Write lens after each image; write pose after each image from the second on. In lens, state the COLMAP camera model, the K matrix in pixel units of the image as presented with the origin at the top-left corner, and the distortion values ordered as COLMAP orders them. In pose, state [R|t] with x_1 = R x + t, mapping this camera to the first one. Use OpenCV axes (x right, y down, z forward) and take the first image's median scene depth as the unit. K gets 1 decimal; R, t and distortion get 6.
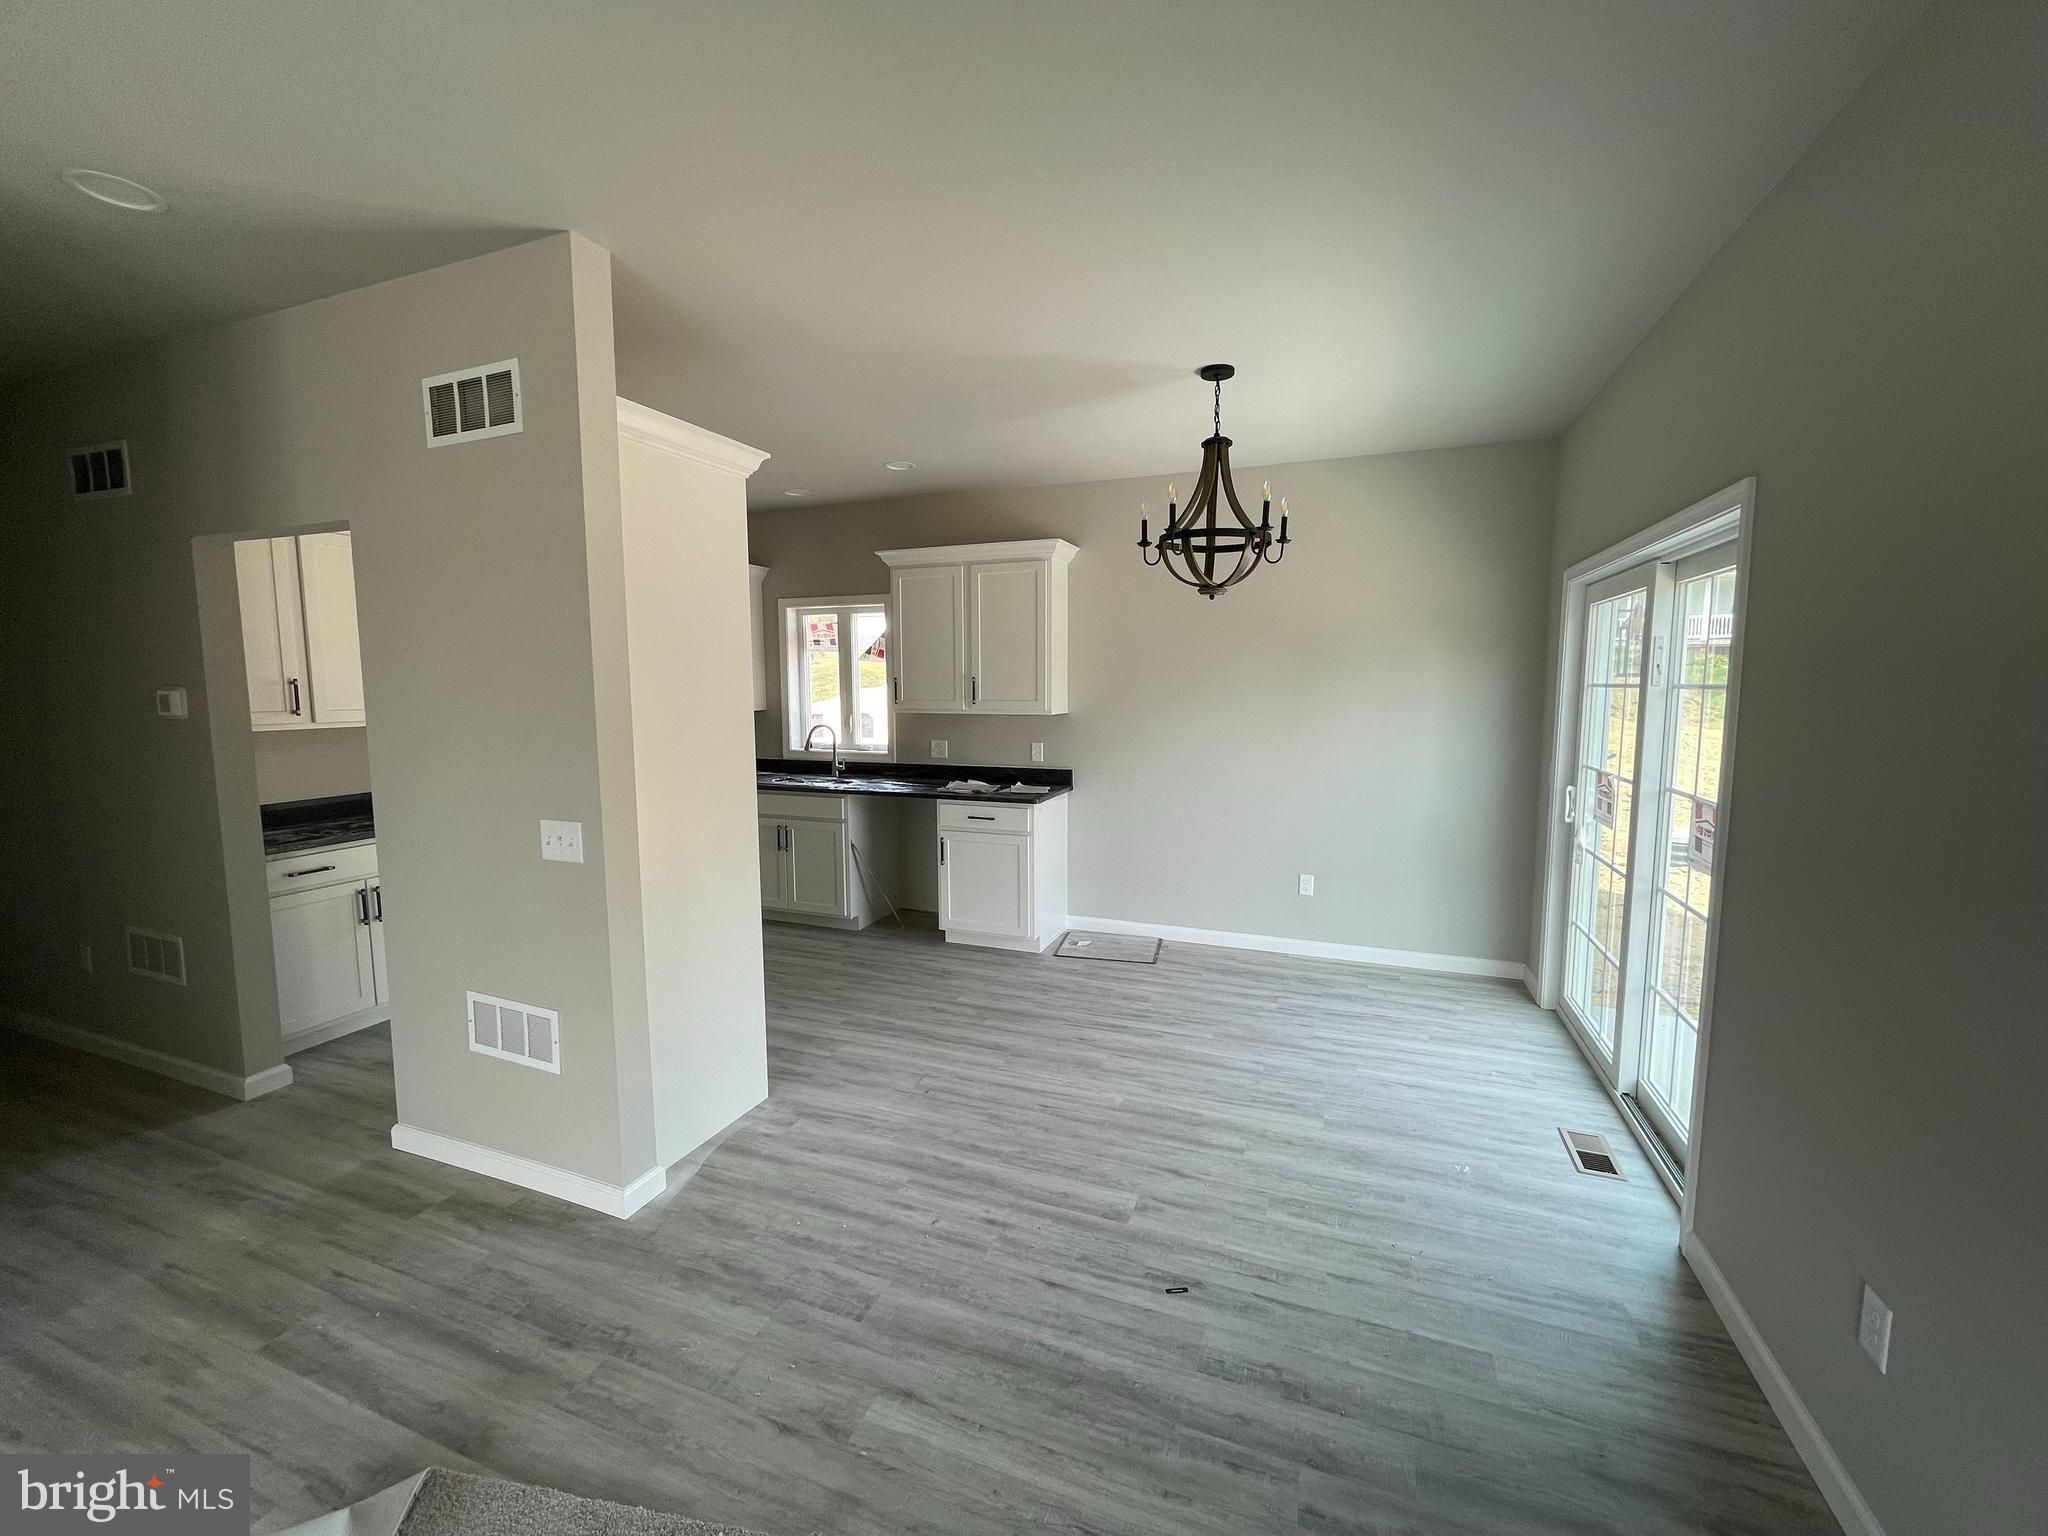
lens RADIAL K [[828.4, 0, 1030.0], [0, 828.4, 763.3], [0, 0, 1]] dist [-0.010009, 0.000271]
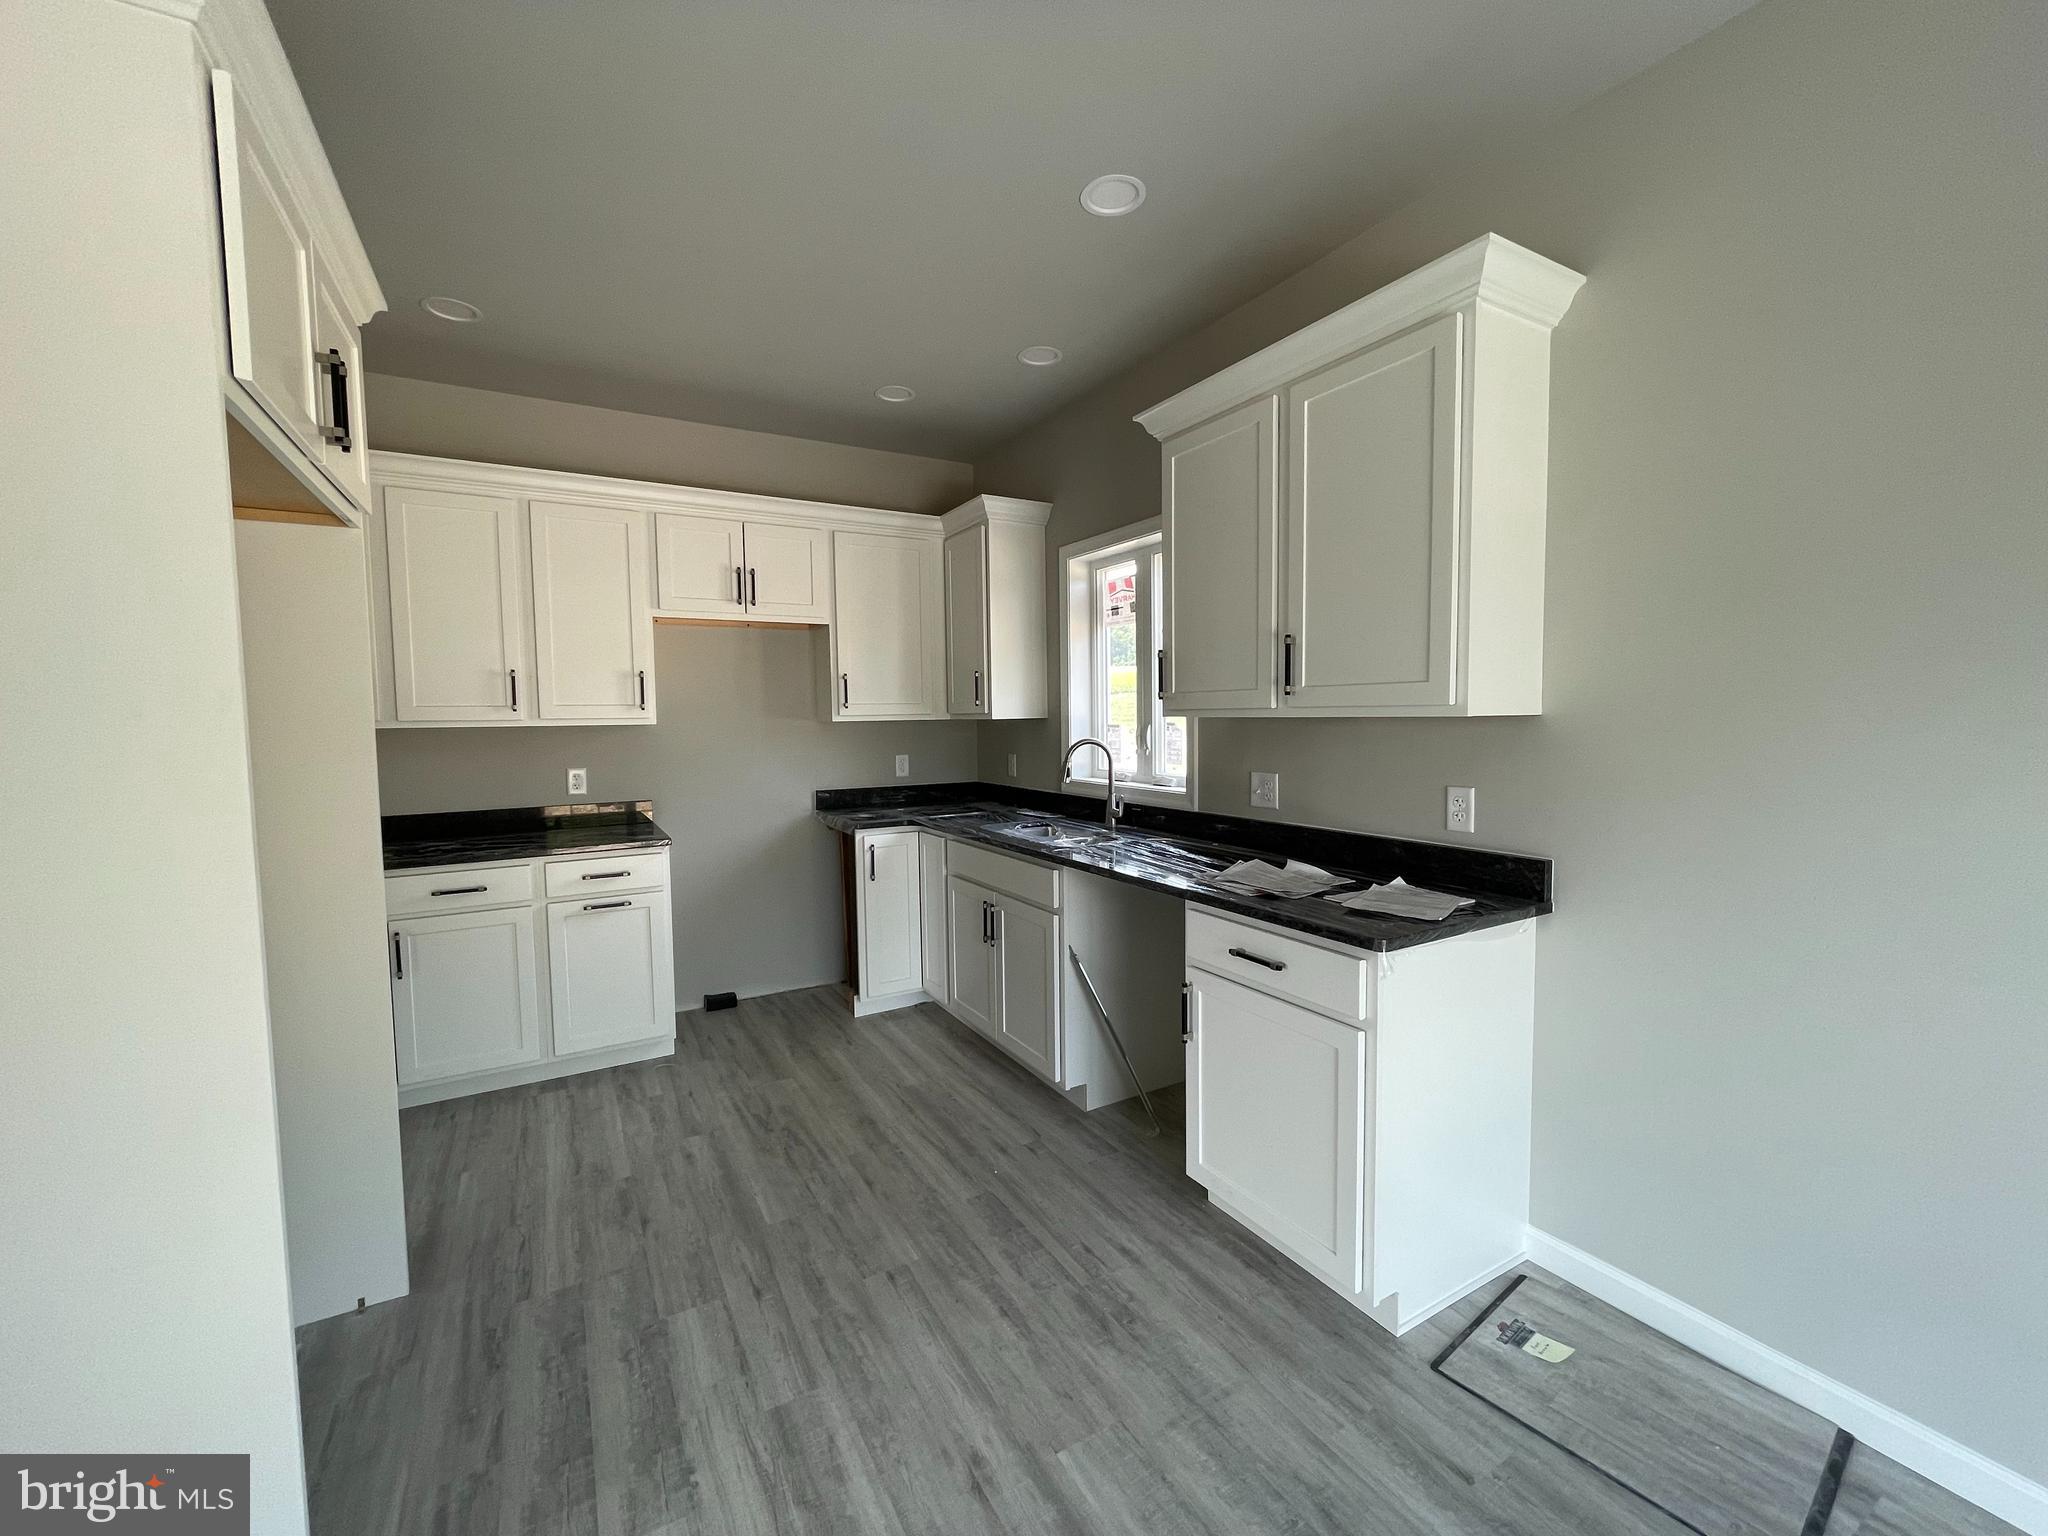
lens RADIAL K [[828.4, 0, 1028.3], [0, 828.4, 757.2], [0, 0, 1]] dist [-0.010009, 0.000271]
pose [[0.784191, 0.031066, -0.619742, 0.098578], [-0.061881, 0.997682, -0.028291, -0.015215], [0.617427, 0.060536, 0.784296, 0.548437]]
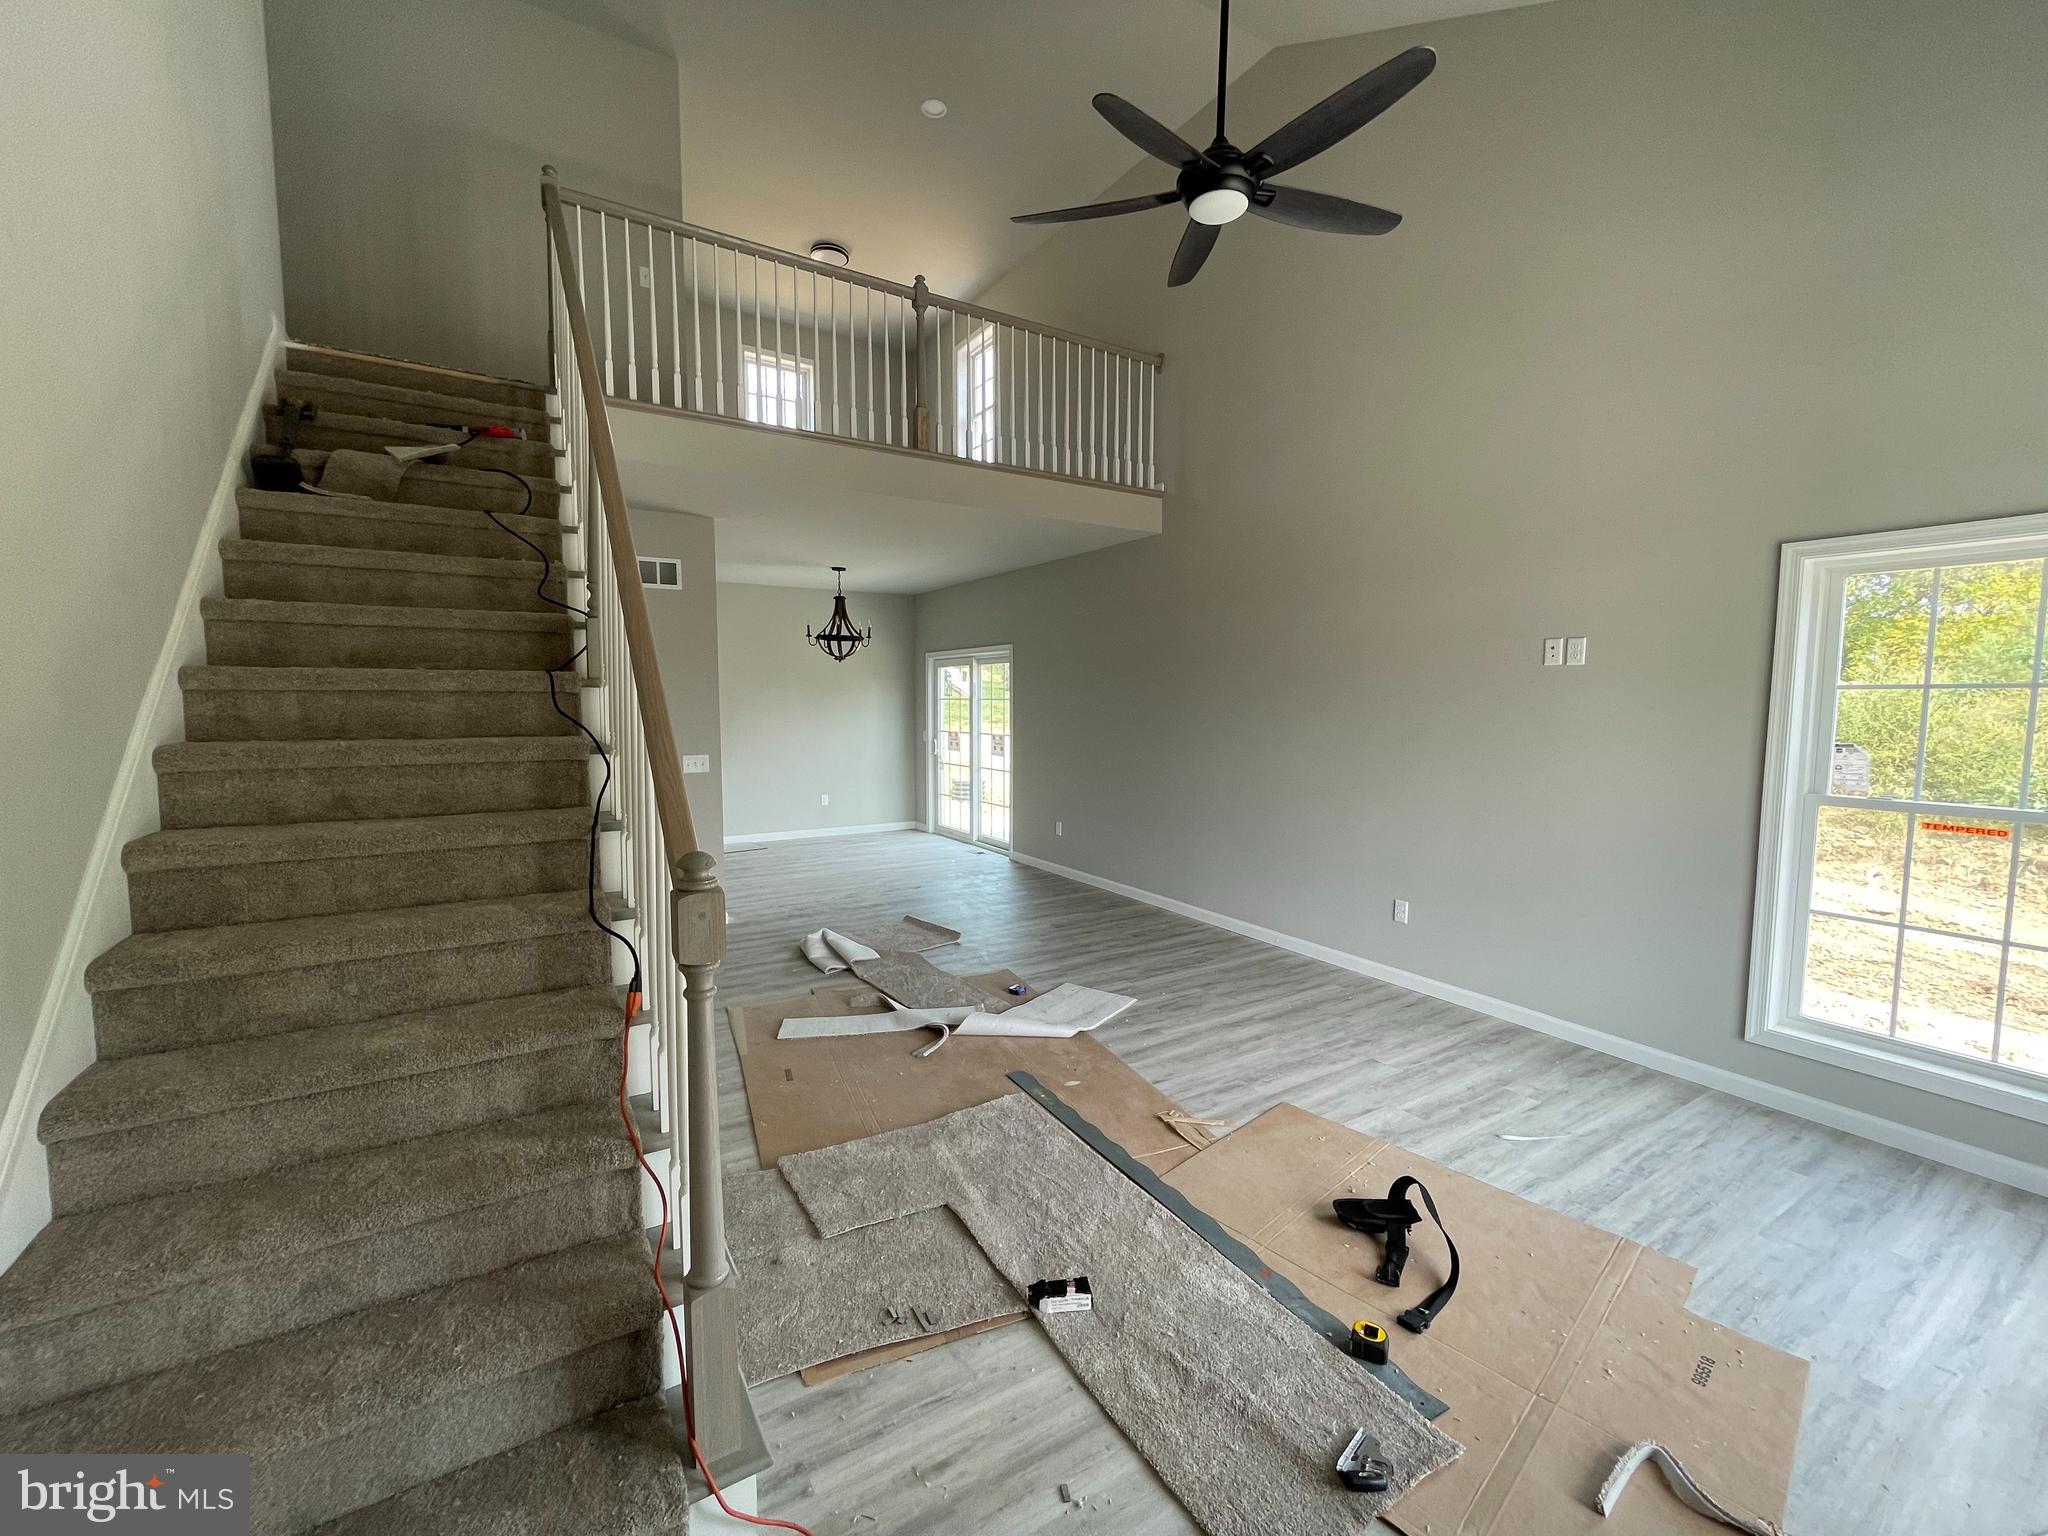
lens RADIAL K [[828.4, 0, 1024.3], [0, 828.4, 765.0], [0, 0, 1]] dist [-0.010009, 0.000271]
pose [[0.603945, -0.062063, 0.794606, -1.303616], [0.079934, 0.996654, 0.017090, 0.092802], [-0.793008, 0.053194, 0.606885, -0.805308]]
